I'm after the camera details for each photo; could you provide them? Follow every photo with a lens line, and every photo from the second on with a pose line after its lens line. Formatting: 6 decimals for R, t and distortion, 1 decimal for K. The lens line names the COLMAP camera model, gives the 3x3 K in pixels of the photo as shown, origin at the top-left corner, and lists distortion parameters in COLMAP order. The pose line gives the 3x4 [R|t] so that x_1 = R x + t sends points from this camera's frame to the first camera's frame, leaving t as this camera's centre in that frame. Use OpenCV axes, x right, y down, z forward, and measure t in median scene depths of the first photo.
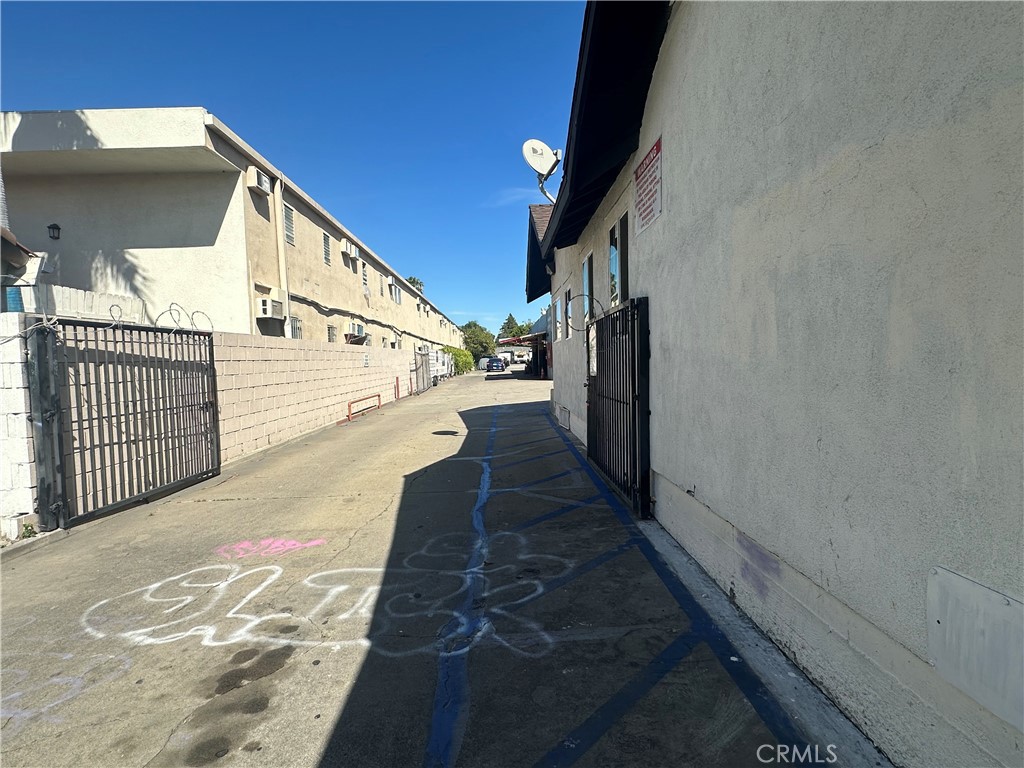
lens RADIAL K [[527.5, 0, 511.9], [0, 527.5, 375.9], [0, 0, 1]] dist [0.028927, 0.000171]
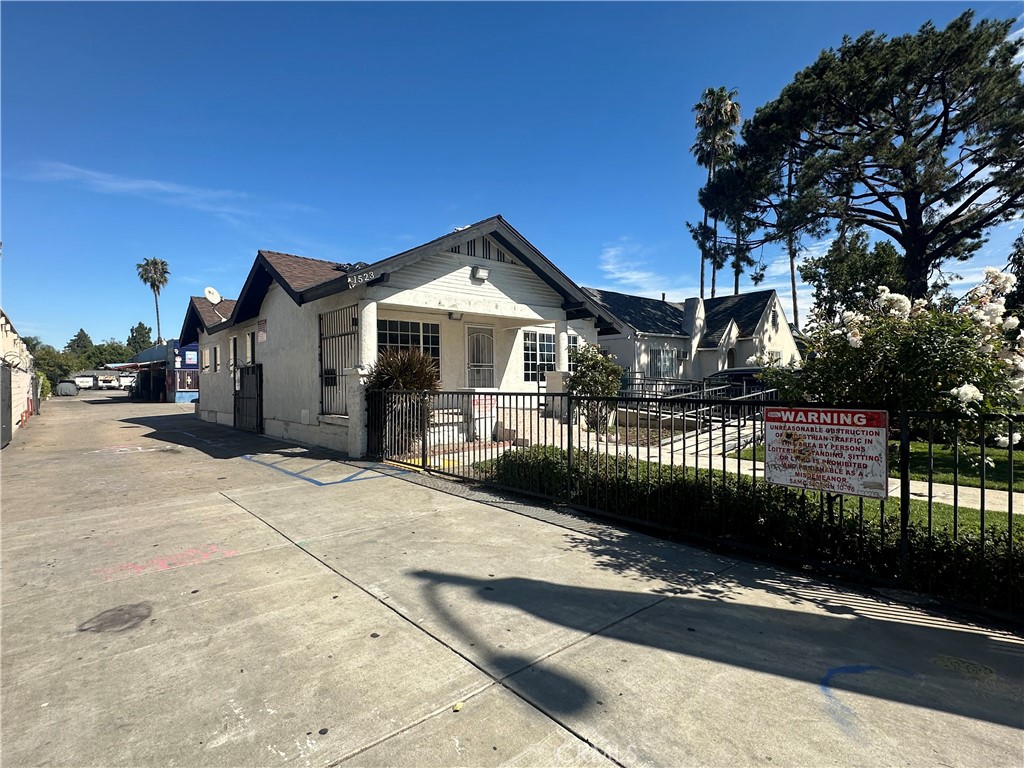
lens RADIAL K [[527.5, 0, 511.9], [0, 527.5, 375.9], [0, 0, 1]] dist [0.028927, 0.000171]
pose [[0.771674, 0.030207, 0.635301, -0.046476], [0.005276, 0.998533, -0.053886, 0.007802], [-0.635997, 0.044935, 0.770382, -0.183606]]
